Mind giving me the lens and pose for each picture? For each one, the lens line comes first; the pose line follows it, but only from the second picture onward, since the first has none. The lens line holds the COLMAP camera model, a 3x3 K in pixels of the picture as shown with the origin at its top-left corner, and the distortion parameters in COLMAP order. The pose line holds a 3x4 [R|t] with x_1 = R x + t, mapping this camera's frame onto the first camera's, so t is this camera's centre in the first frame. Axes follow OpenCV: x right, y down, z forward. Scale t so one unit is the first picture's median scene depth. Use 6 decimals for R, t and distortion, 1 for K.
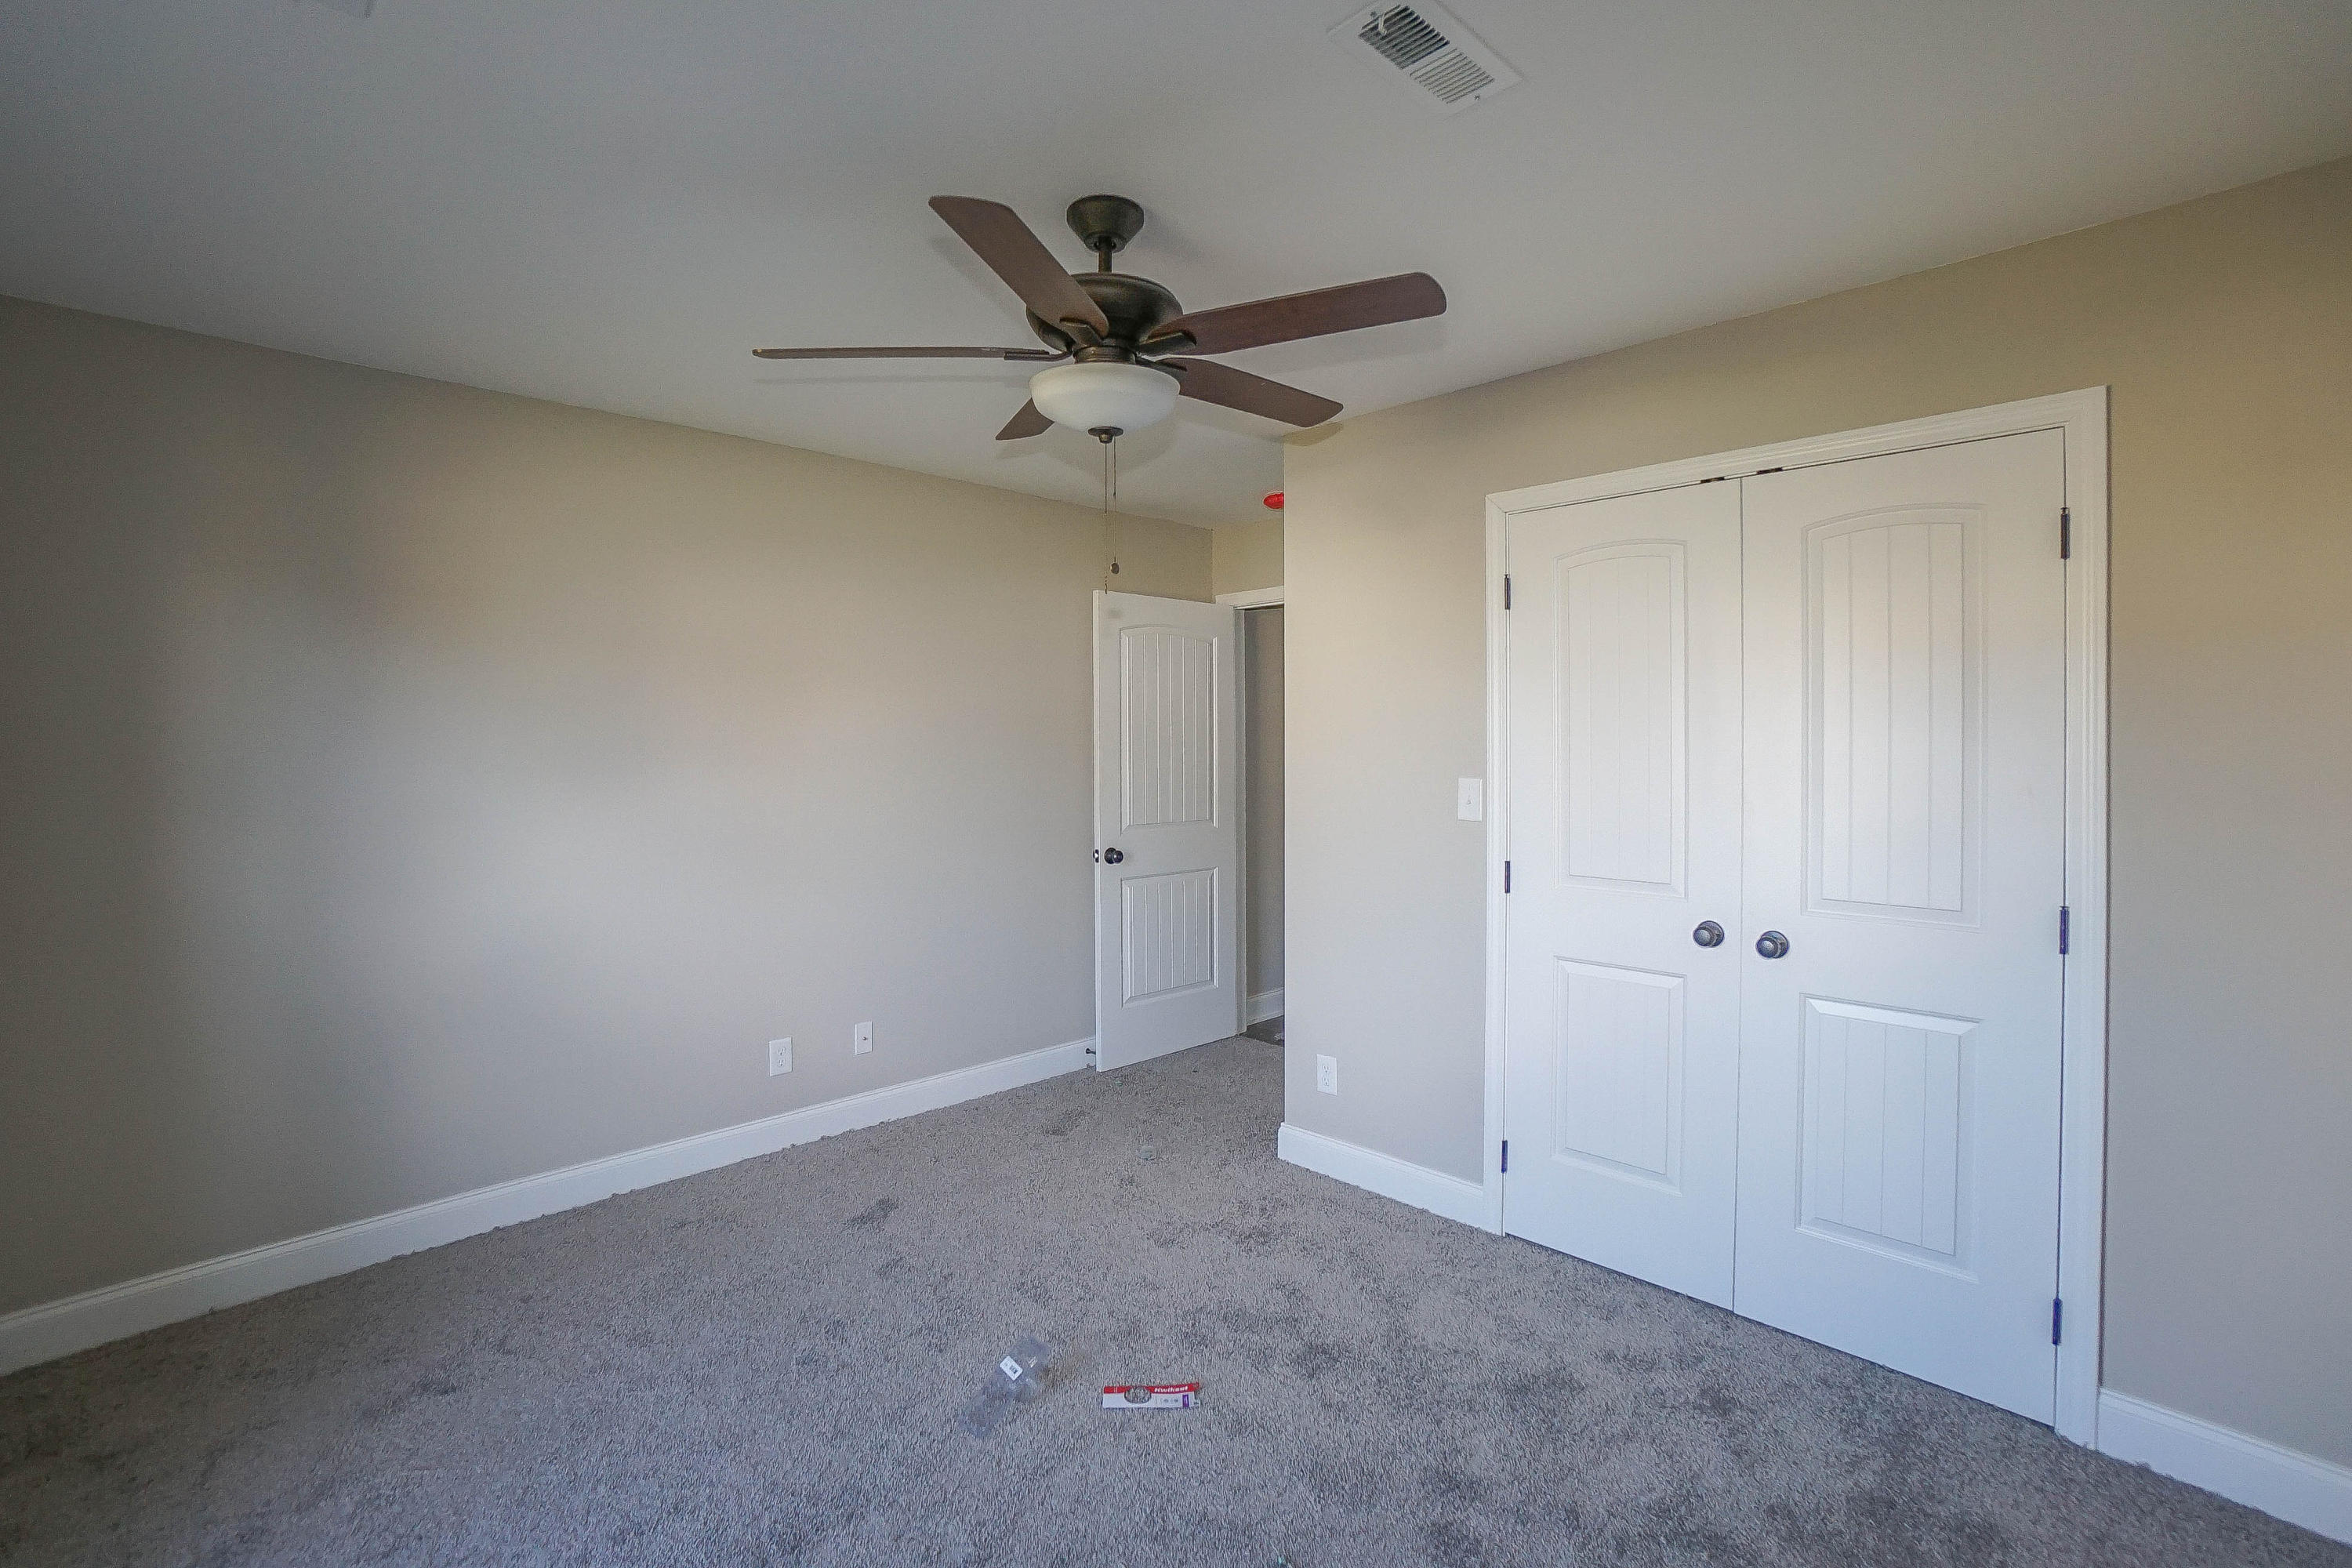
lens RADIAL K [[1067.4, 0, 1162.4], [0, 1067.4, 741.0], [0, 0, 1]] dist [-0.027826, 0.008085]
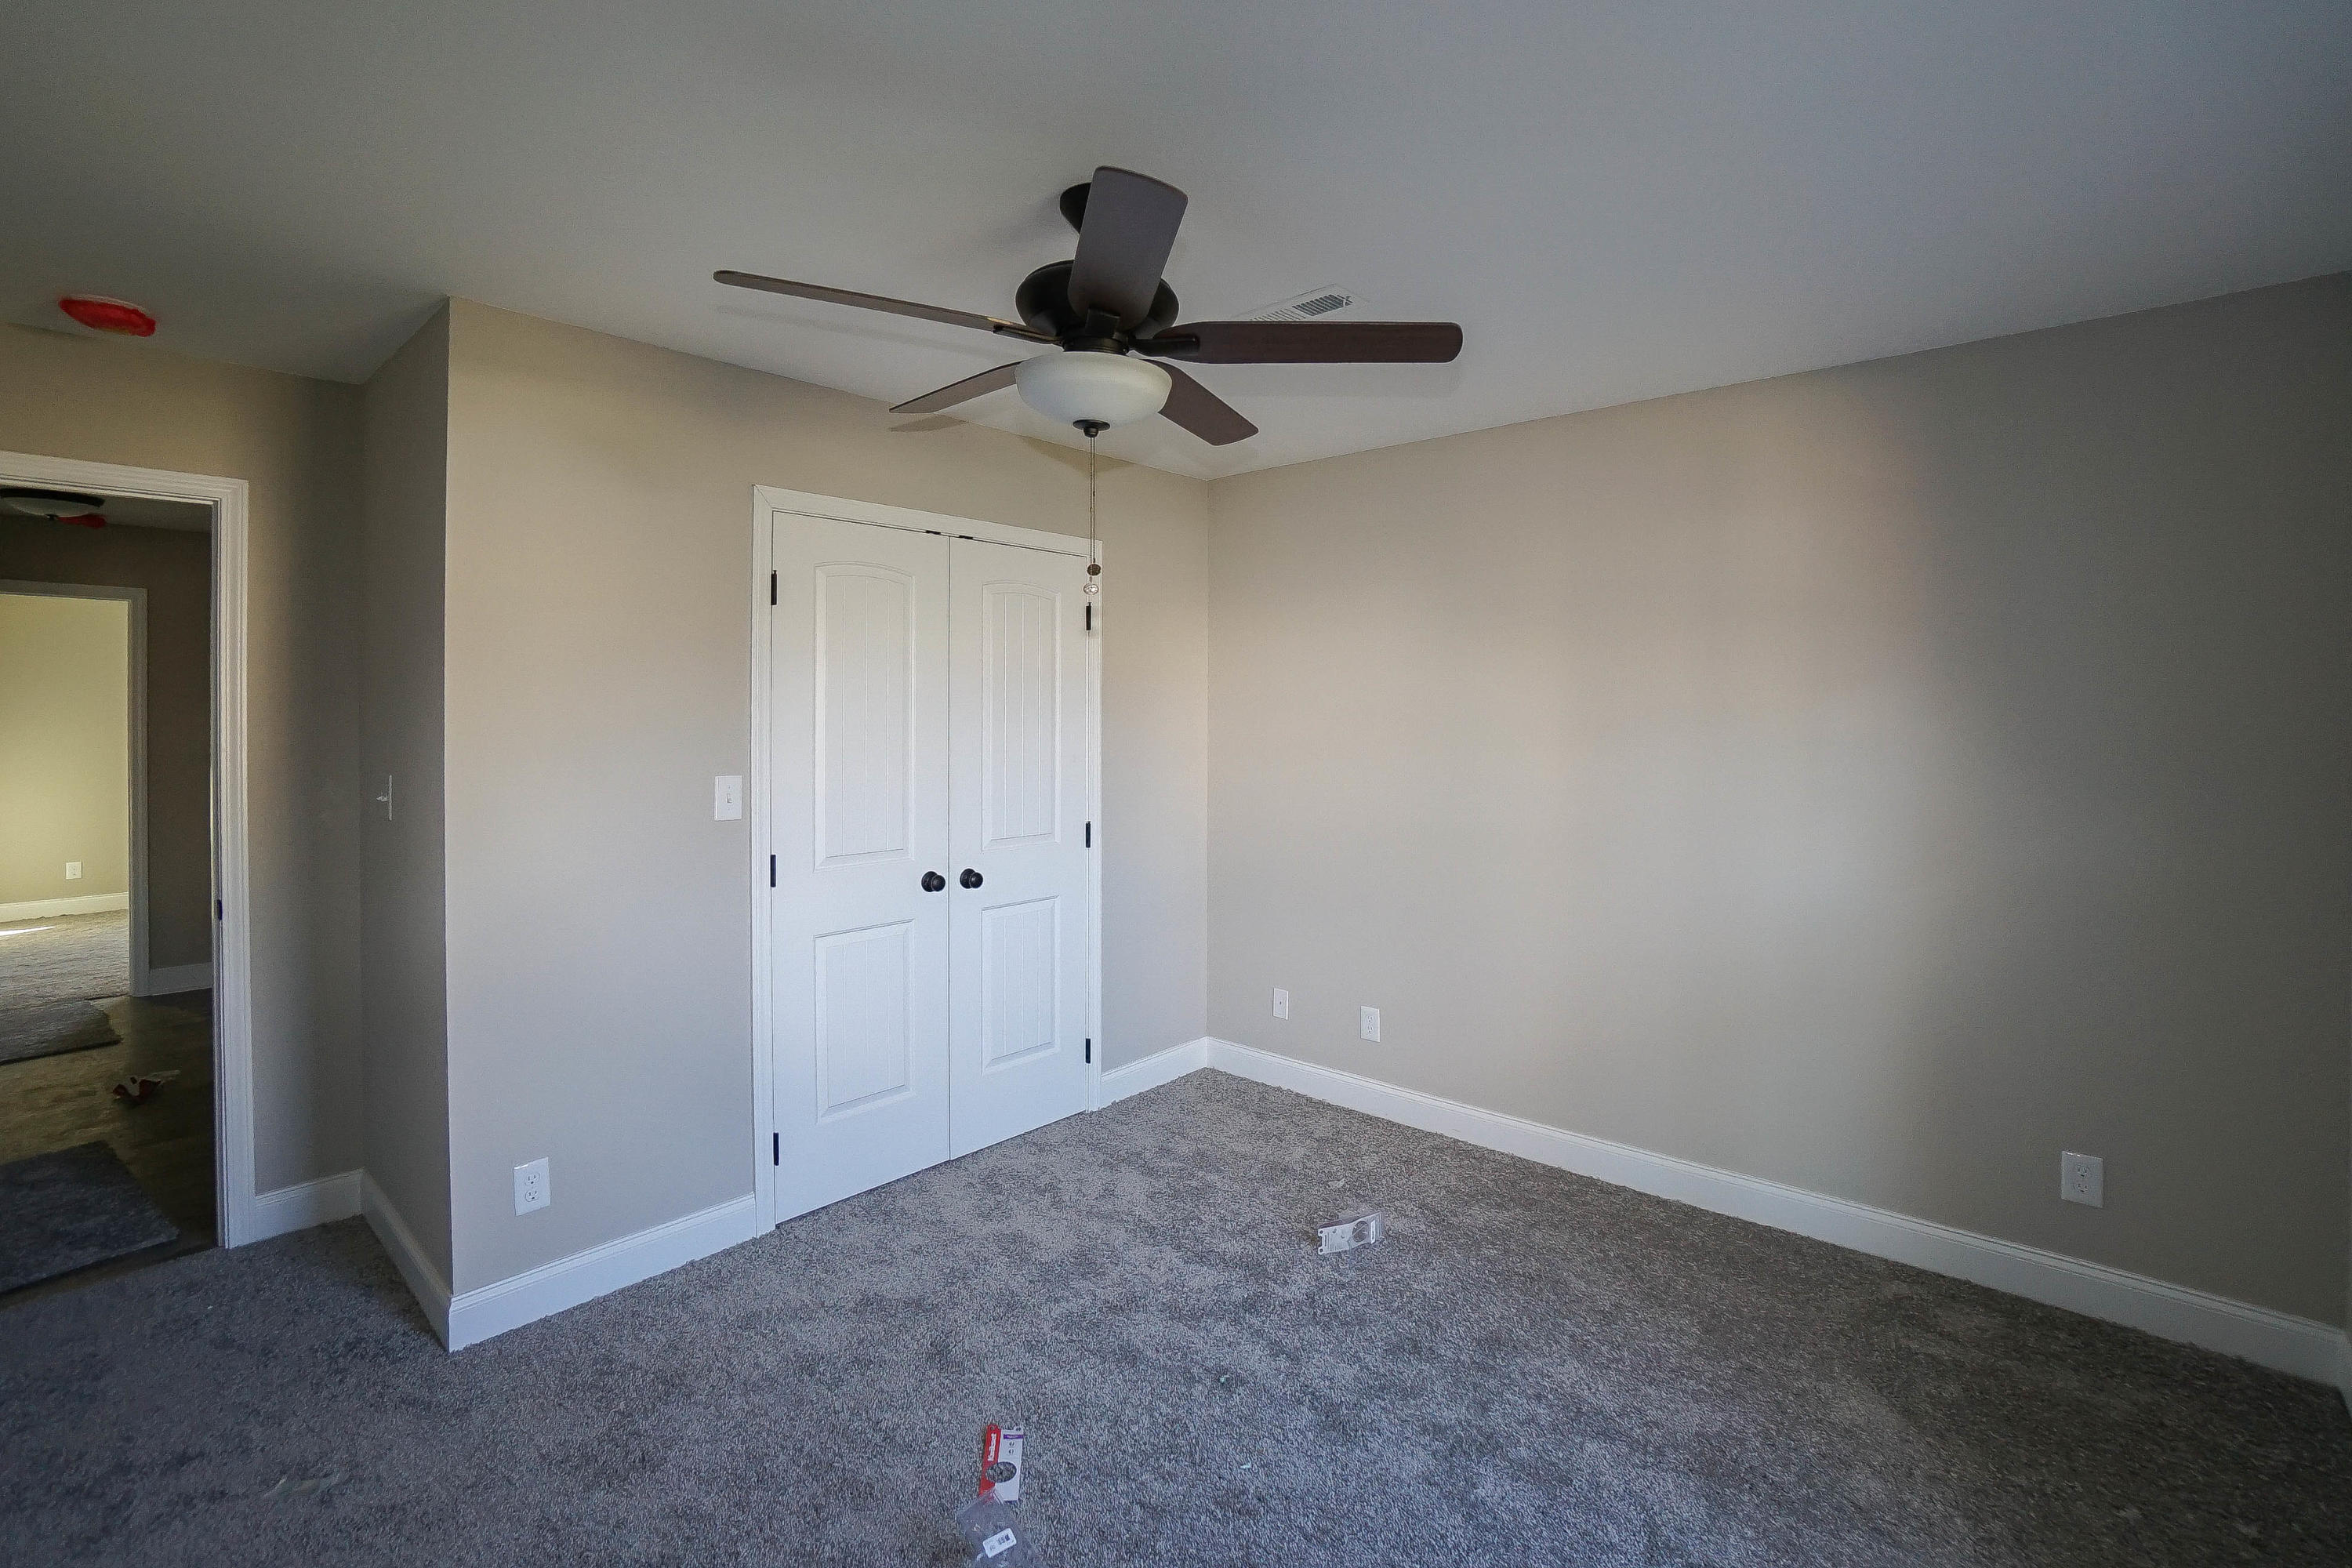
lens RADIAL K [[1067.4, 0, 1151.9], [0, 1067.4, 721.8], [0, 0, 1]] dist [-0.027826, 0.008085]
pose [[-0.041837, -0.003128, 0.999120, -0.691722], [0.009669, 0.999947, 0.003536, -0.013147], [-0.999078, 0.009809, -0.041804, 0.678127]]
